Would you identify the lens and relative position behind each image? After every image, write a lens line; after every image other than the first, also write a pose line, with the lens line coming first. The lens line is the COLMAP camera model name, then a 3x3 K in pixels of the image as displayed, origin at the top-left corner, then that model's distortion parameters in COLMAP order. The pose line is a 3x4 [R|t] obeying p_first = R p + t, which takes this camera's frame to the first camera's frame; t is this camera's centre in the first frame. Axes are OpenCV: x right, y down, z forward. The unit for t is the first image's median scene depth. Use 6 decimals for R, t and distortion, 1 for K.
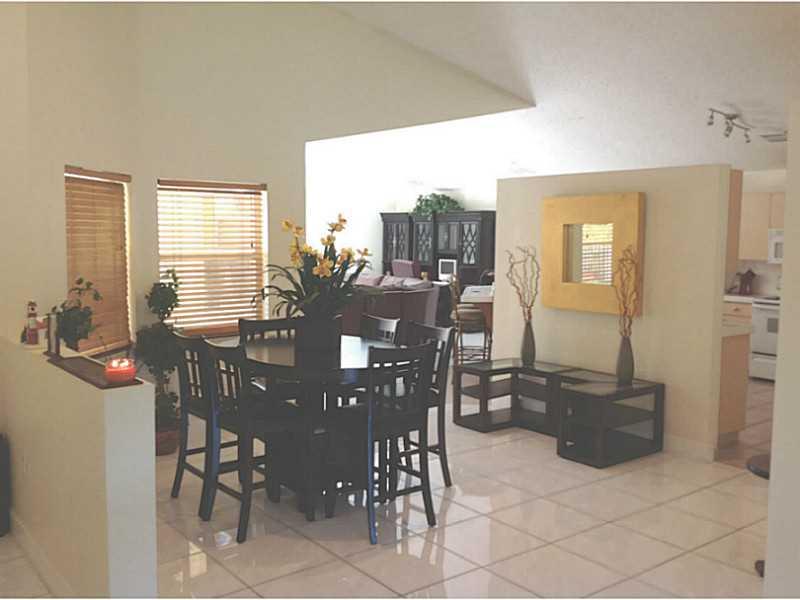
lens RADIAL K [[770.8, 0, 400.5], [0, 770.8, 301.6], [0, 0, 1]] dist [0.092556, 0.000000]
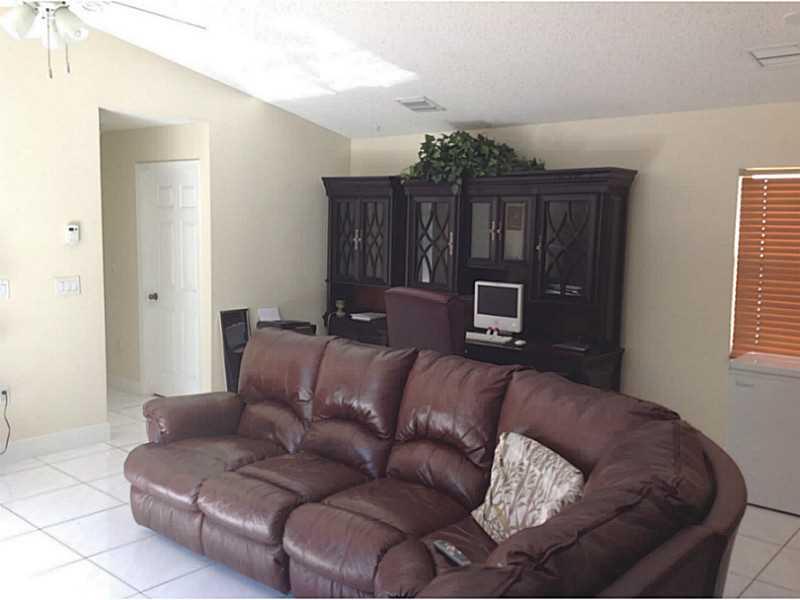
lens RADIAL K [[770.8, 0, 409.1], [0, 770.8, 298.4], [0, 0, 1]] dist [0.092556, 0.000000]
pose [[0.980422, -0.009522, 0.196676, -0.073883], [0.007899, 0.999928, 0.009031, -0.048994], [-0.196748, -0.007301, 0.980427, 0.570343]]
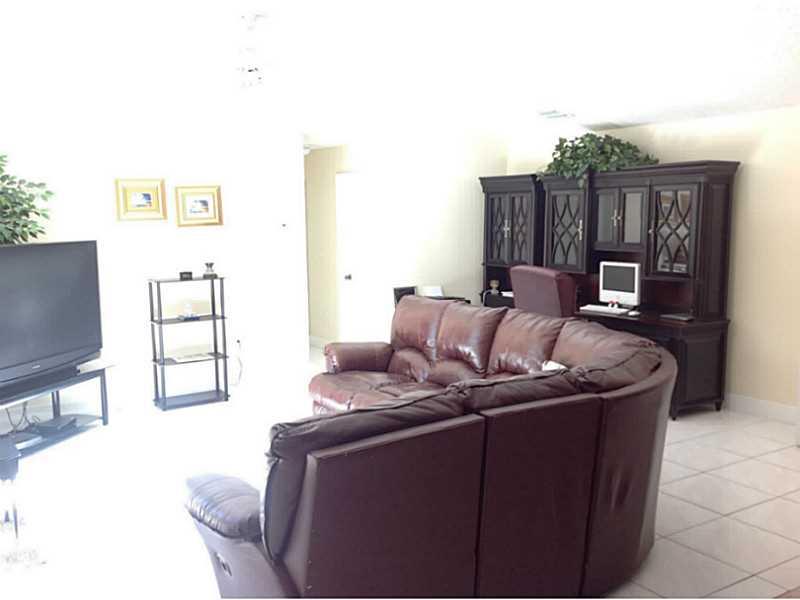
lens RADIAL K [[770.8, 0, 393.4], [0, 770.8, 299.5], [0, 0, 1]] dist [0.092556, 0.000000]
pose [[0.994385, -0.004329, -0.105737, -0.032198], [0.006123, 0.999843, 0.016648, -0.038991], [0.105649, -0.017202, 0.994255, 0.467918]]
